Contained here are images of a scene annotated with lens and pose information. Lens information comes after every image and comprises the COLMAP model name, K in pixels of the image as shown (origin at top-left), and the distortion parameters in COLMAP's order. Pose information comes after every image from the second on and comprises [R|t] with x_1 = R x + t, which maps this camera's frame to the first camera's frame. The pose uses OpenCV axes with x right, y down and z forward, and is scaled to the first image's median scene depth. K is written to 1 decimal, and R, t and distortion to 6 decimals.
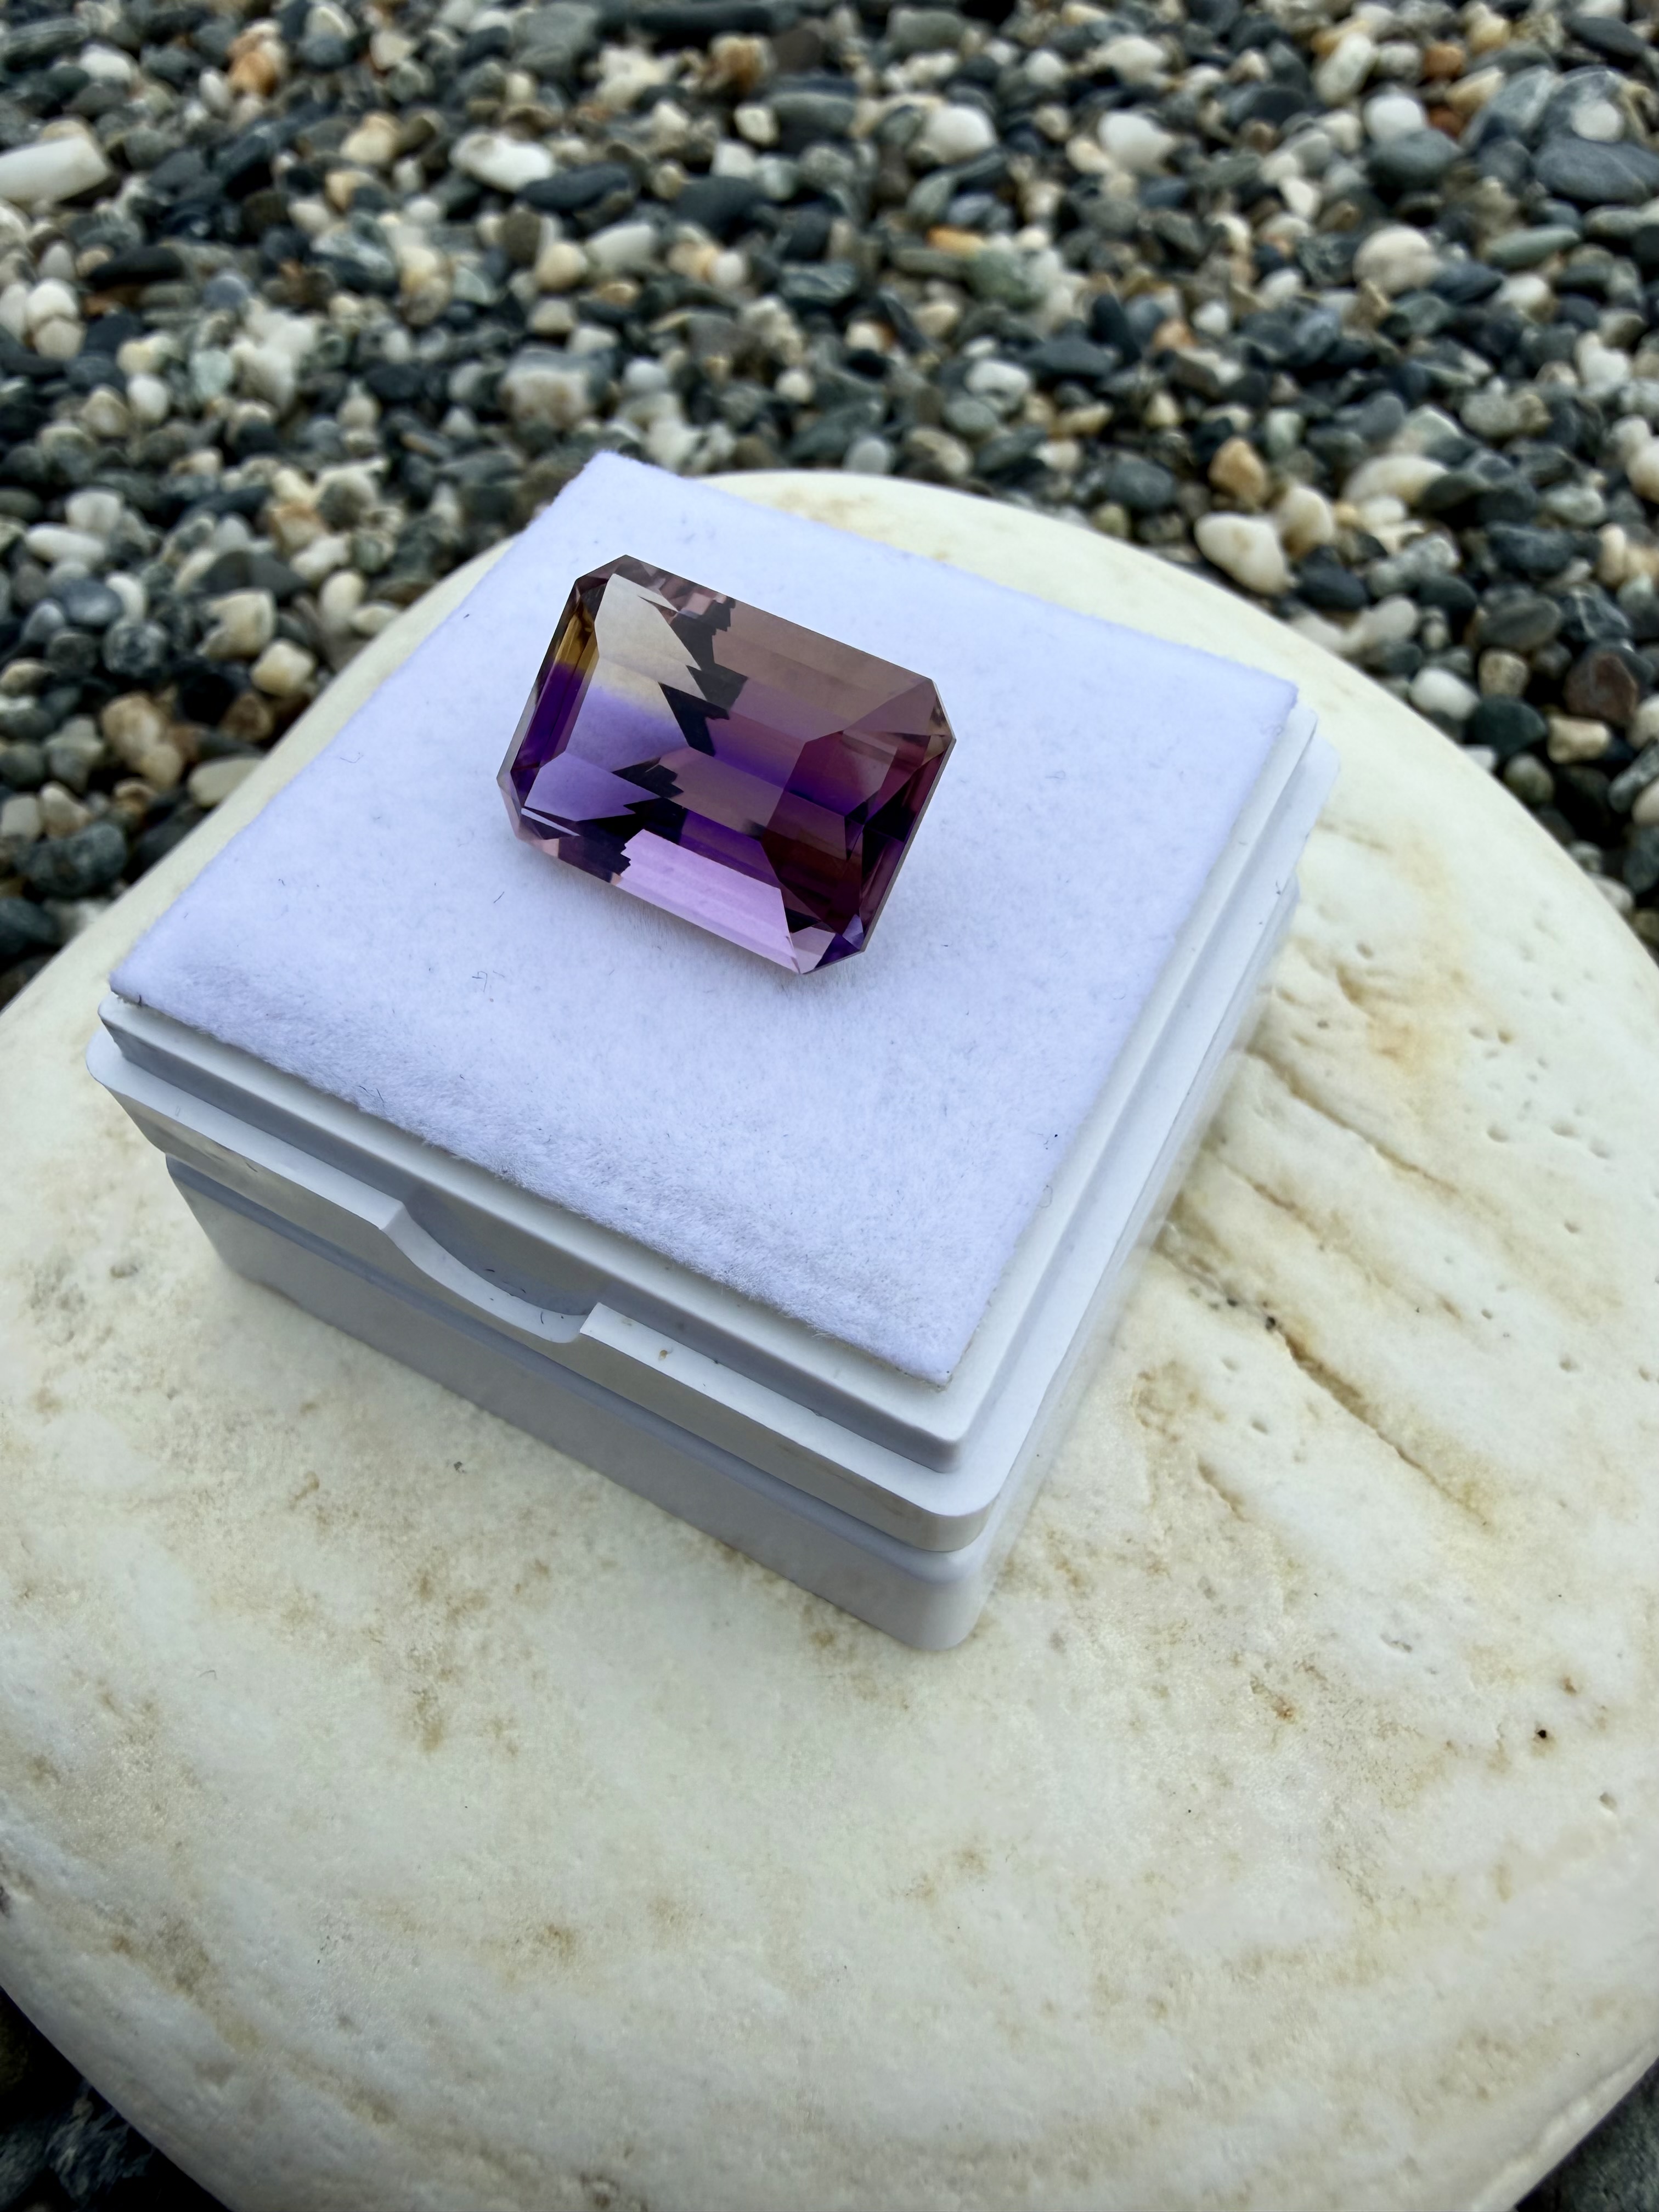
lens RADIAL K [[1663.7, 0, 813.6], [0, 1663.7, 968.1], [0, 0, 1]] dist [-0.011316, 0.018599]
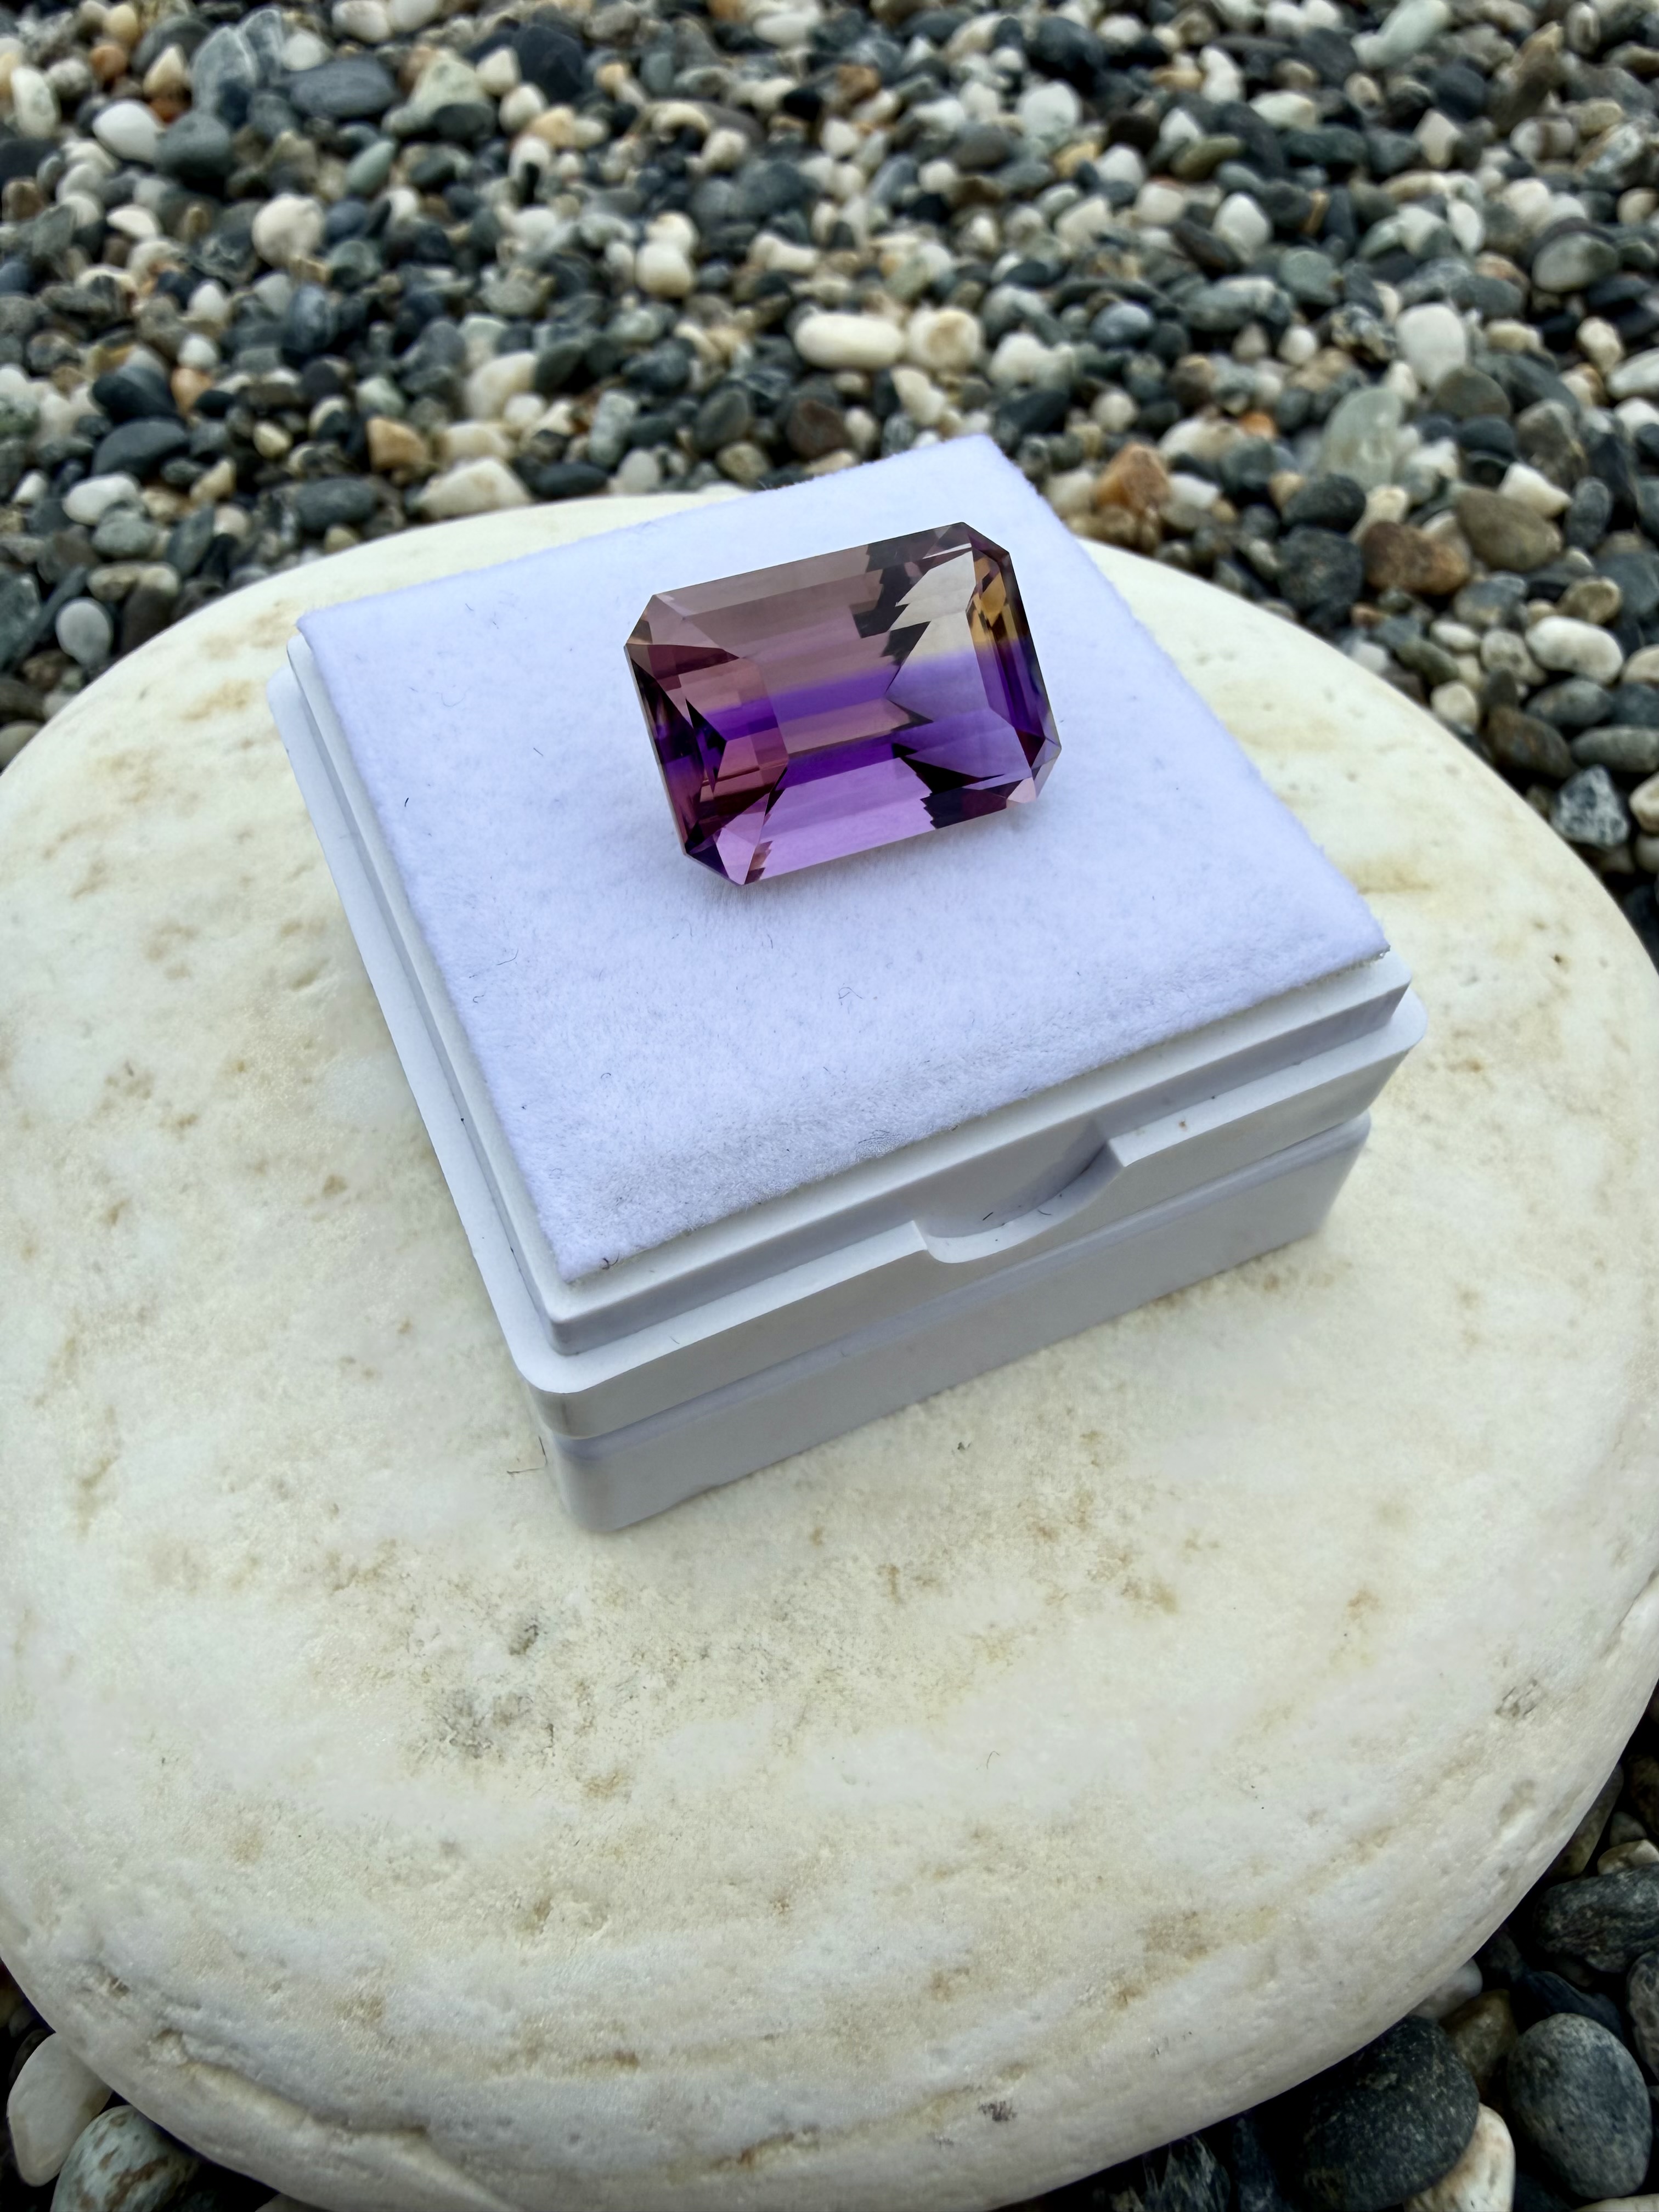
lens RADIAL K [[1663.7, 0, 835.0], [0, 1663.7, 991.7], [0, 0, 1]] dist [-0.011316, 0.018599]
pose [[0.599844, -0.630314, 0.492840, -0.604225], [0.622466, 0.754634, 0.207517, -0.179016], [-0.502715, 0.182298, 0.845012, 0.122923]]
